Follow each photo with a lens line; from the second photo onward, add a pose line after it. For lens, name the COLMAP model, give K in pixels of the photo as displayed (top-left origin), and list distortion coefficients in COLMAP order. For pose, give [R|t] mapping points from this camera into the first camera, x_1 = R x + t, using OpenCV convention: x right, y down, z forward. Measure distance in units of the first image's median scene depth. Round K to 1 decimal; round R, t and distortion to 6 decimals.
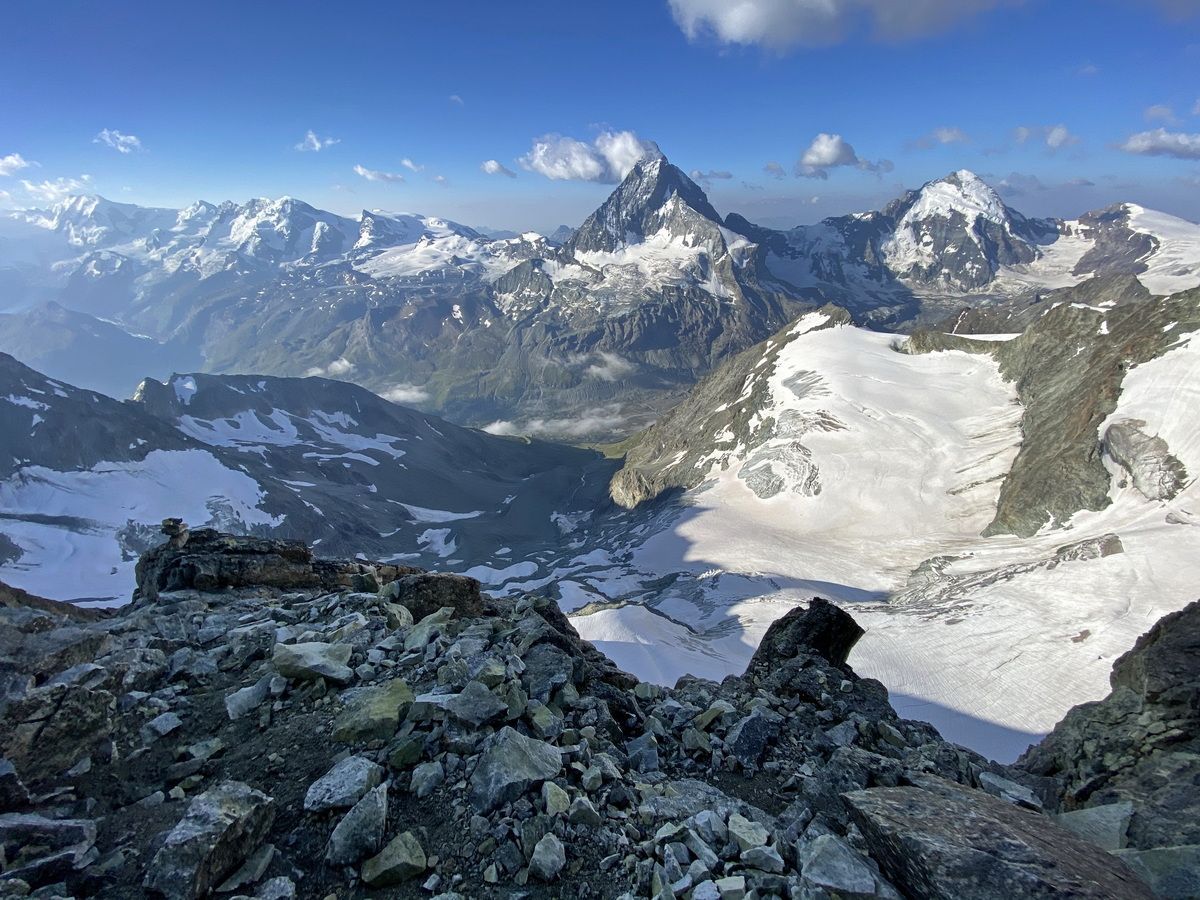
lens RADIAL K [[481.2, 0, 598.7], [0, 481.2, 457.0], [0, 0, 1]] dist [0.020714, -0.021248]
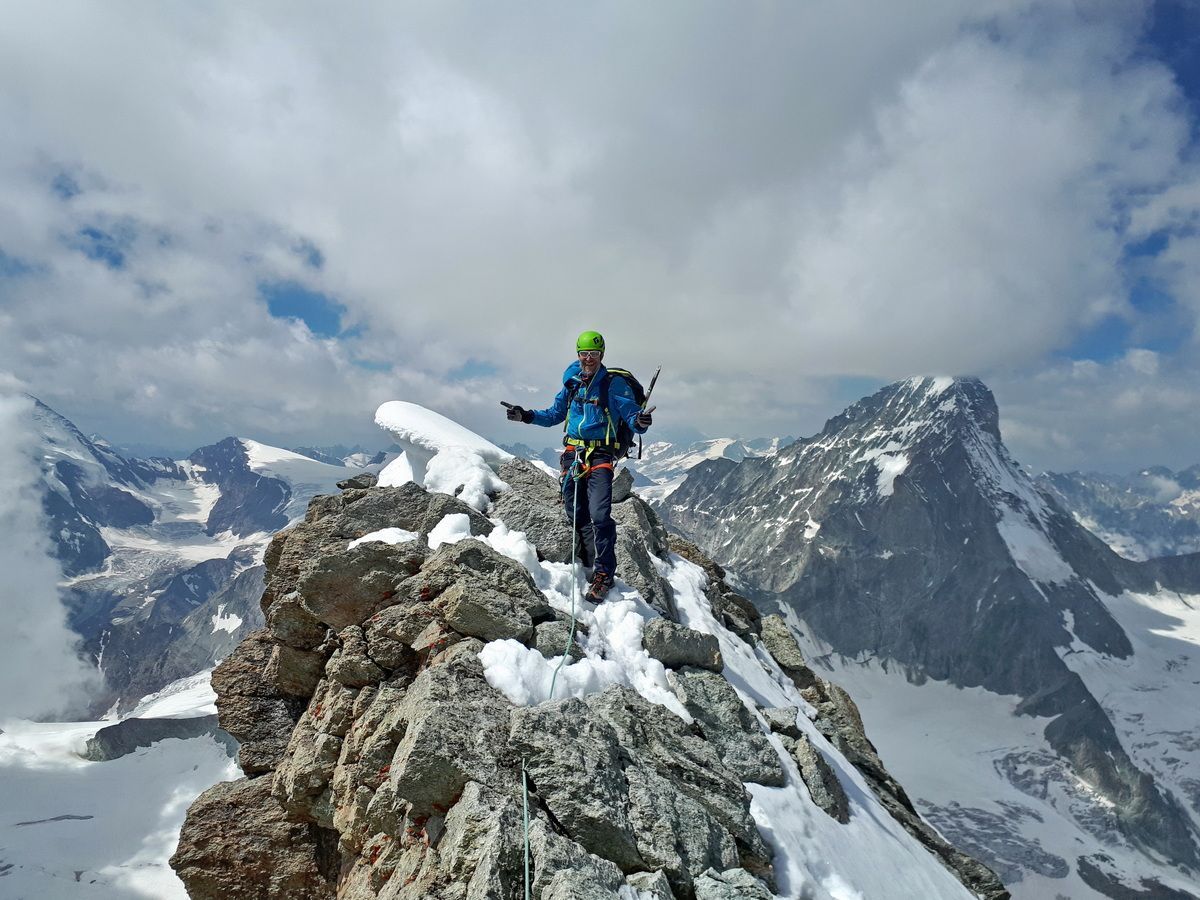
lens RADIAL K [[968.1, 0, 576.2], [0, 968.1, 443.7], [0, 0, 1]] dist [0.023276, 0.009987]
pose [[0.429148, 0.007665, 0.903202, -0.077613], [0.376274, 0.907547, -0.186485, -0.030291], [-0.821127, 0.419881, 0.386587, -0.061297]]
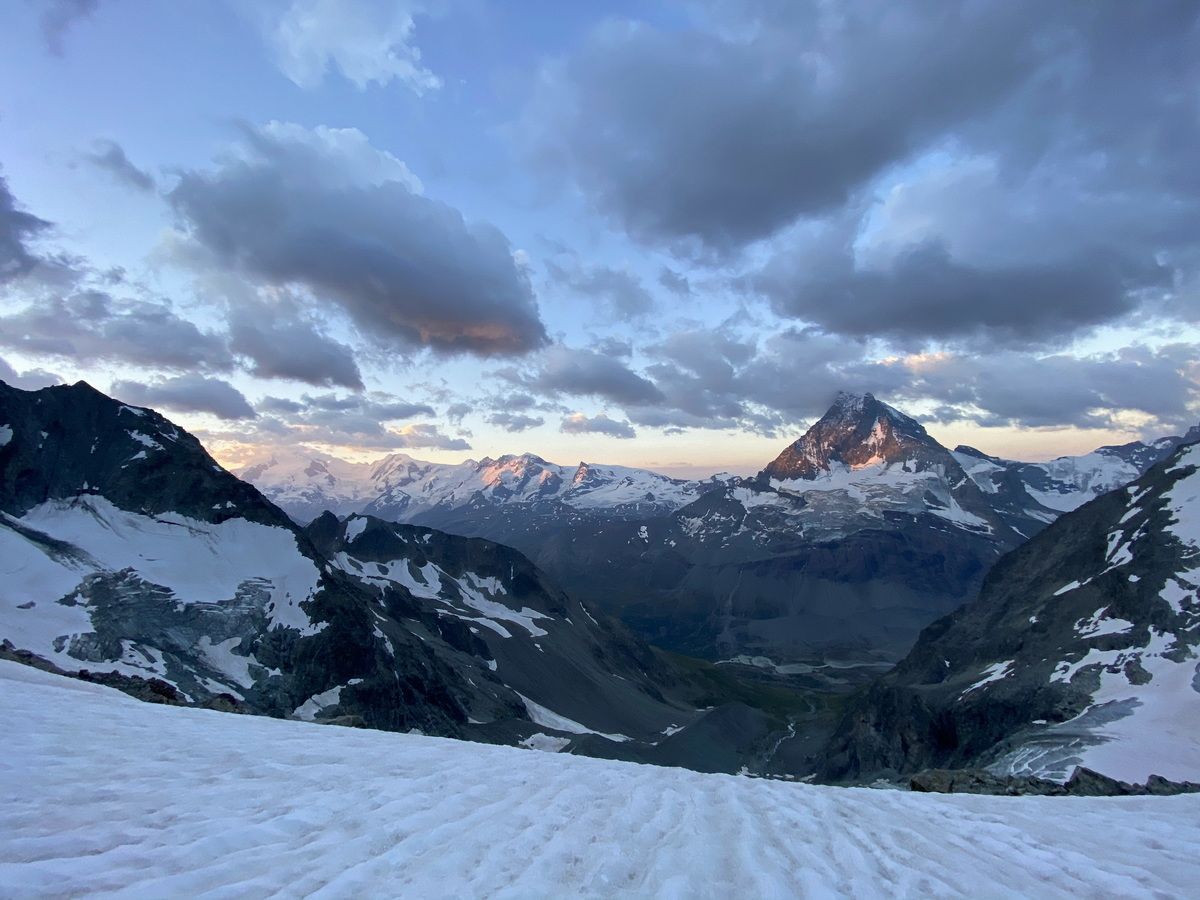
lens RADIAL K [[481.2, 0, 598.7], [0, 481.2, 457.0], [0, 0, 1]] dist [0.020714, -0.021248]
pose [[0.927998, -0.023399, -0.371849, -0.010906], [-0.164095, 0.870351, -0.464287, 0.035262], [0.334502, 0.491876, 0.803844, 0.100402]]
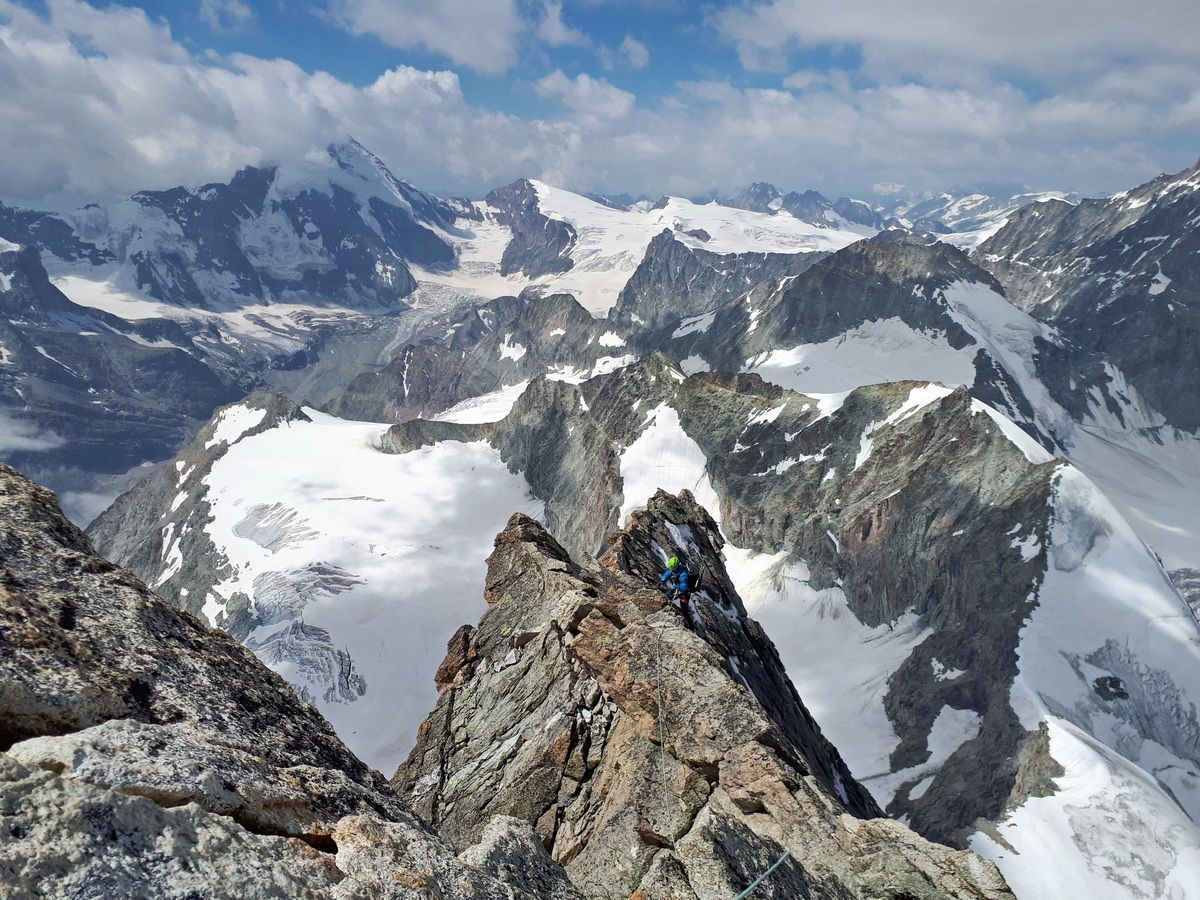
lens RADIAL K [[952.0, 0, 584.1], [0, 952.0, 458.3], [0, 0, 1]] dist [0.084693, -0.102751]
pose [[0.665338, -0.177316, 0.725179, -0.053789], [0.291960, 0.955820, -0.034157, -0.021097], [-0.687084, 0.234449, 0.687713, -0.043946]]
